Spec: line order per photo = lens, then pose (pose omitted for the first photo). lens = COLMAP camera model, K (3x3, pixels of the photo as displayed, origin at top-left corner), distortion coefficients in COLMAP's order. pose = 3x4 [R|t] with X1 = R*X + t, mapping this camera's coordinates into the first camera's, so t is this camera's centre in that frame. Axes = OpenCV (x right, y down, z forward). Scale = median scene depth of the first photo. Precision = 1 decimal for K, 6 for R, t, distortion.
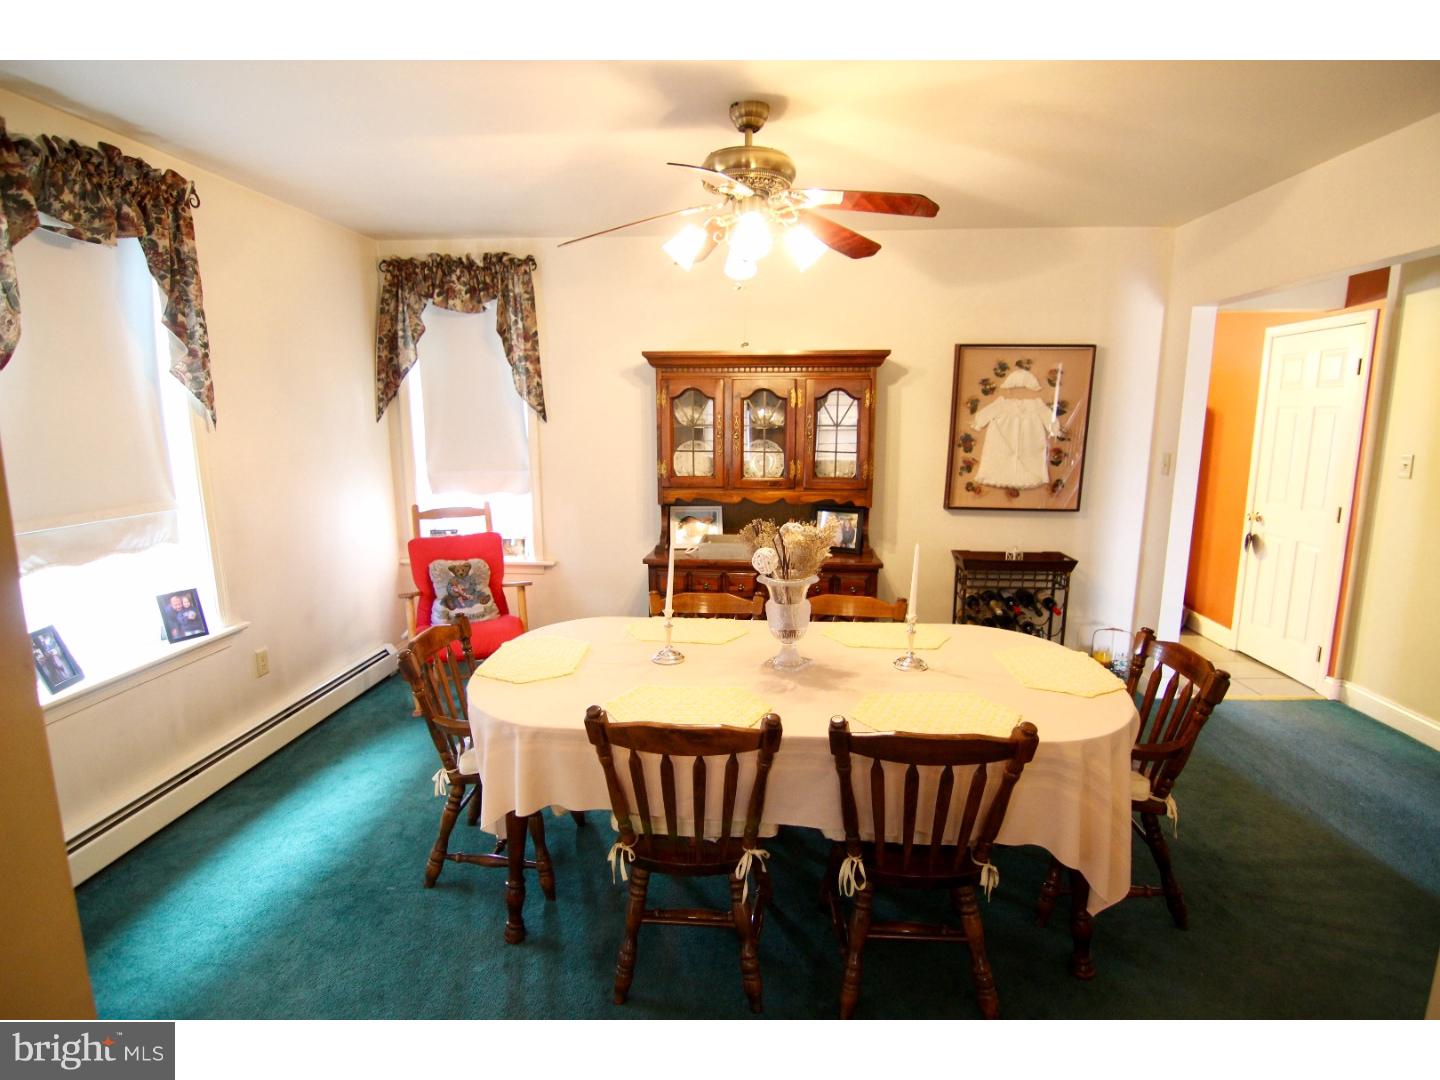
lens RADIAL K [[733.9, 0, 712.0], [0, 733.9, 542.8], [0, 0, 1]] dist [-0.015627, -0.006314]
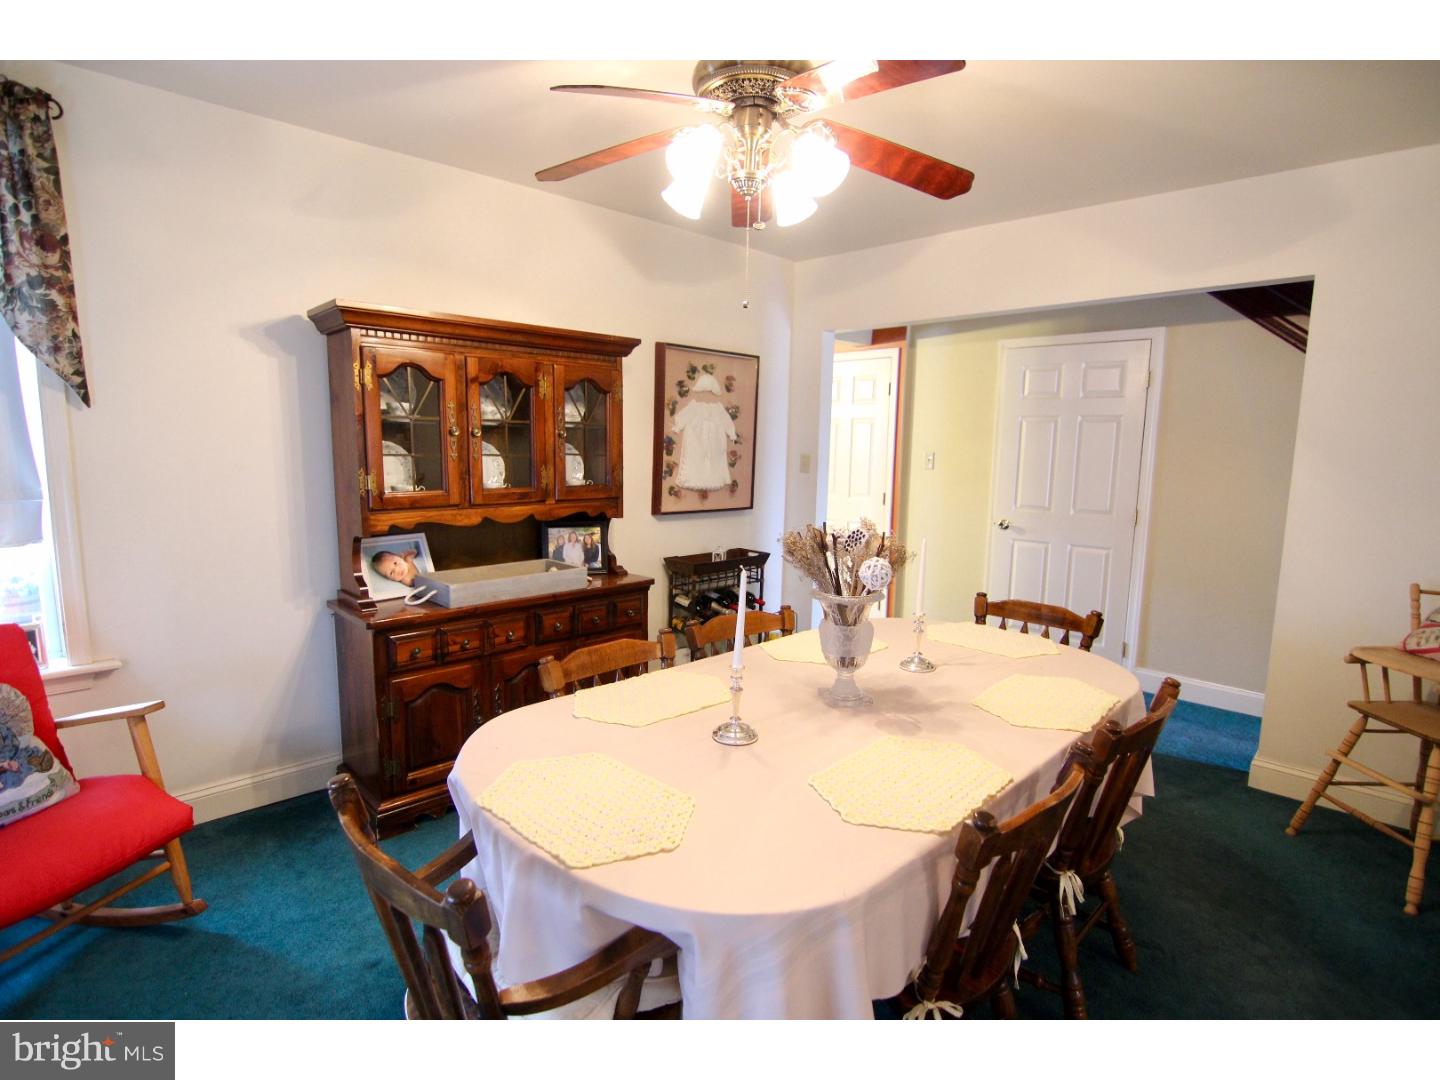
lens RADIAL K [[733.9, 0, 720.3], [0, 733.9, 540.9], [0, 0, 1]] dist [-0.015627, -0.006314]
pose [[0.648701, -0.093715, 0.755251, -0.360000], [0.113987, 0.993159, 0.025330, -0.029019], [-0.752458, 0.069658, 0.654946, 0.332132]]
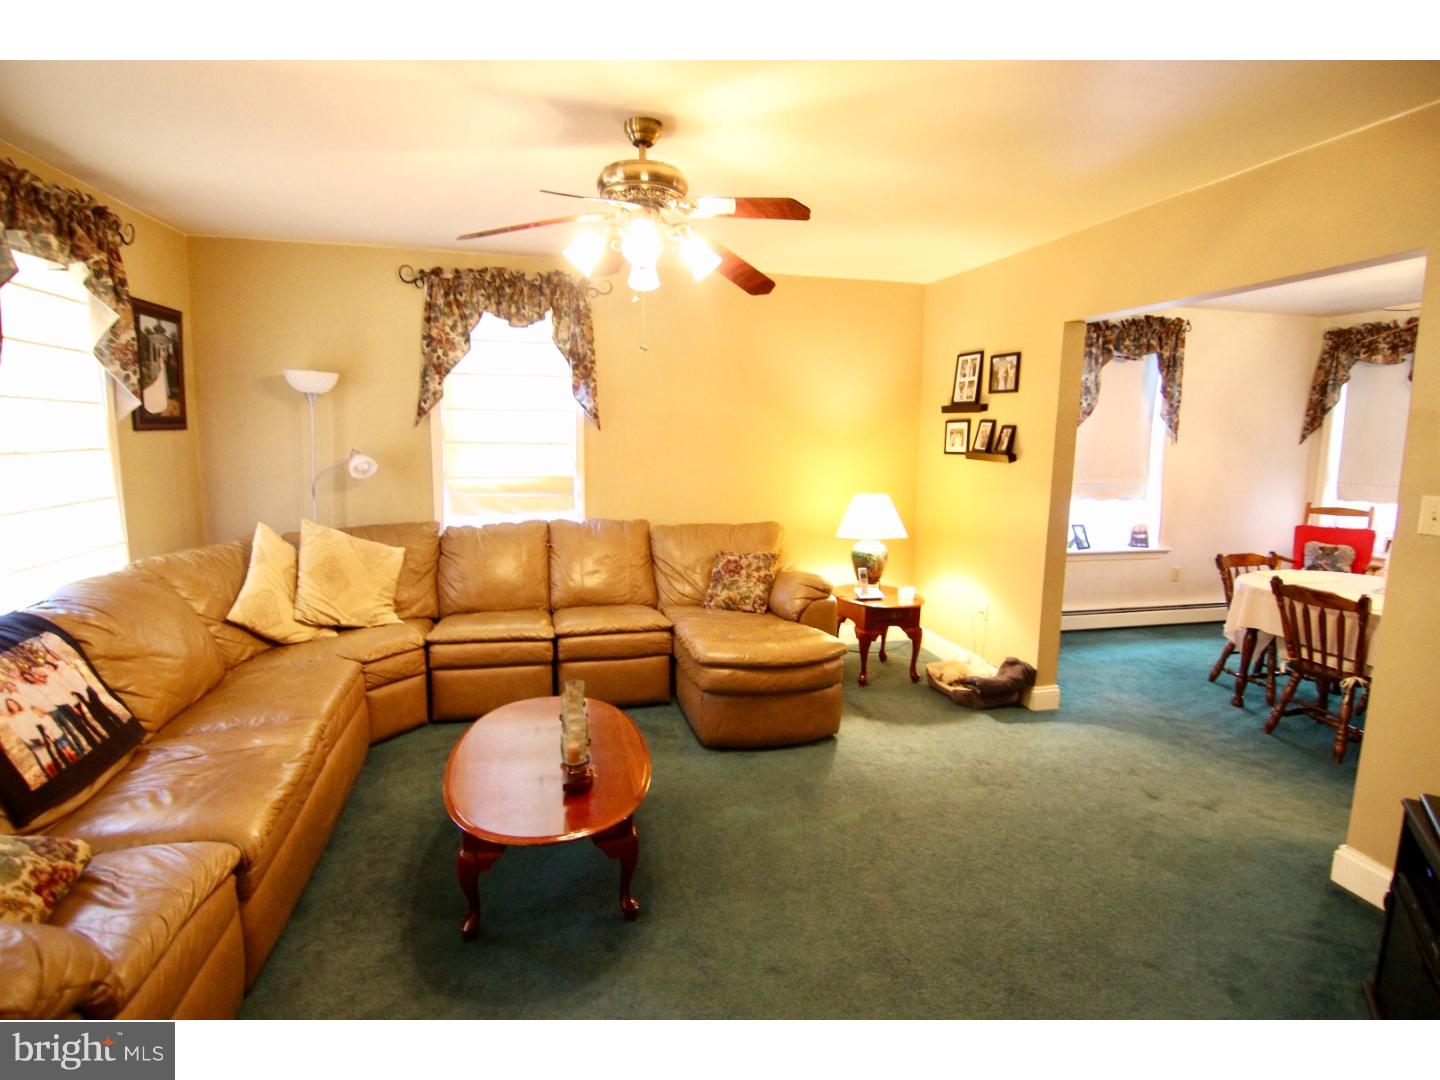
lens RADIAL K [[733.9, 0, 721.5], [0, 733.9, 540.1], [0, 0, 1]] dist [-0.015627, -0.006314]
pose [[0.320093, 0.140456, -0.936917, 0.550503], [-0.175647, 0.980602, 0.086996, 0.096822], [0.930961, 0.136720, 0.338554, -0.524378]]
